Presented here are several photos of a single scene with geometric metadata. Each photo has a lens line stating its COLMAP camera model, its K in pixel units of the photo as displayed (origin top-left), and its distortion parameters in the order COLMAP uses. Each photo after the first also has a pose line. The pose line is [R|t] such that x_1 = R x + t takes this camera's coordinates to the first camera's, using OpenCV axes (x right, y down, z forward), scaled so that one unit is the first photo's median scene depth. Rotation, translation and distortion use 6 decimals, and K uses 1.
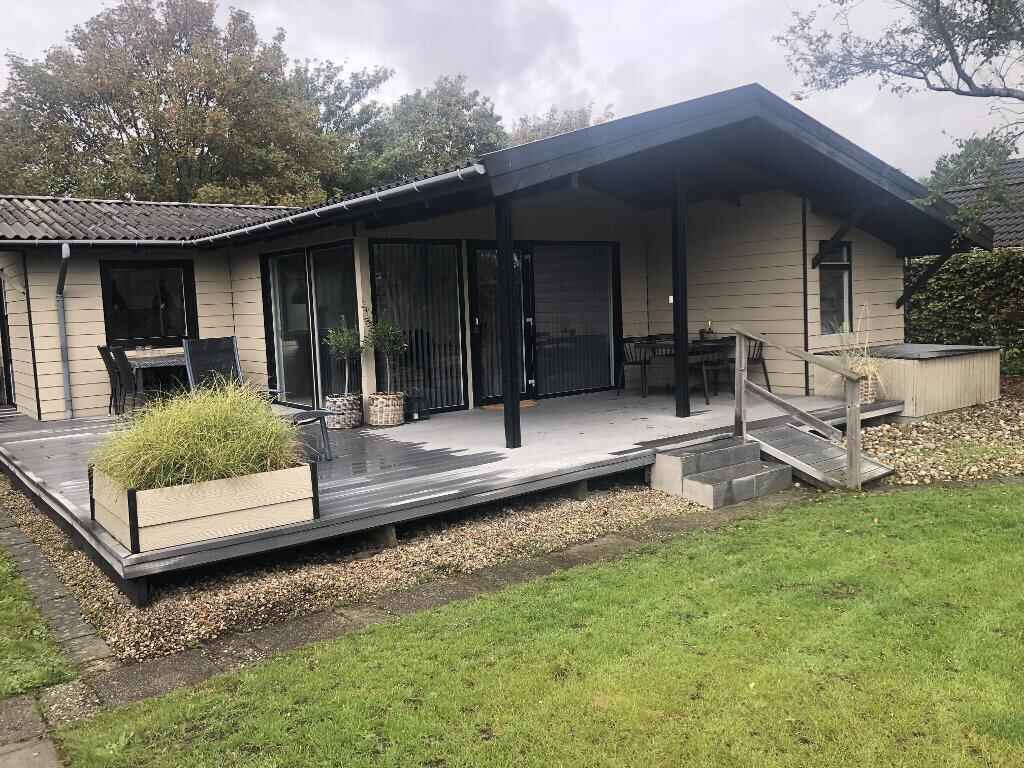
lens RADIAL K [[840.5, 0, 514.8], [0, 840.5, 378.1], [0, 0, 1]] dist [0.015763, -0.009652]
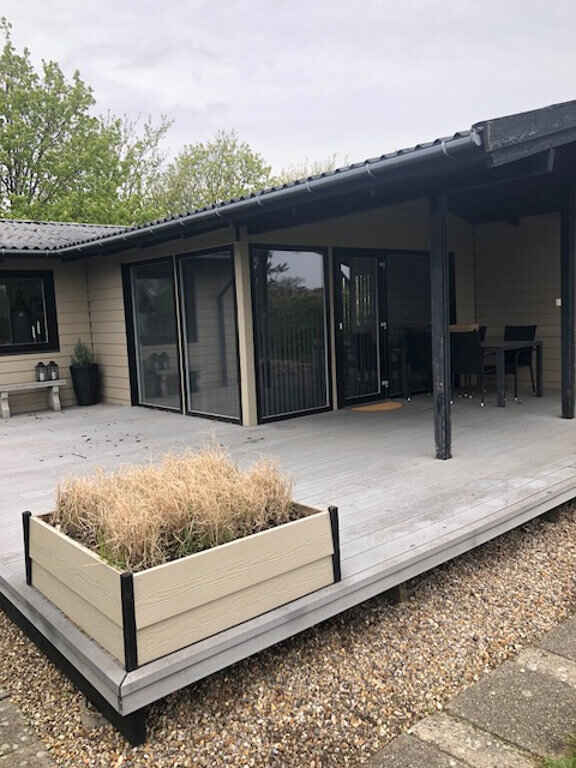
lens RADIAL K [[630.4, 0, 284.6], [0, 630.4, 382.6], [0, 0, 1]] dist [0.015763, -0.009652]
pose [[0.998422, -0.011647, 0.054937, -0.158542], [0.010771, 0.999811, 0.016215, -0.011187], [-0.055115, -0.015597, 0.998358, 0.222444]]
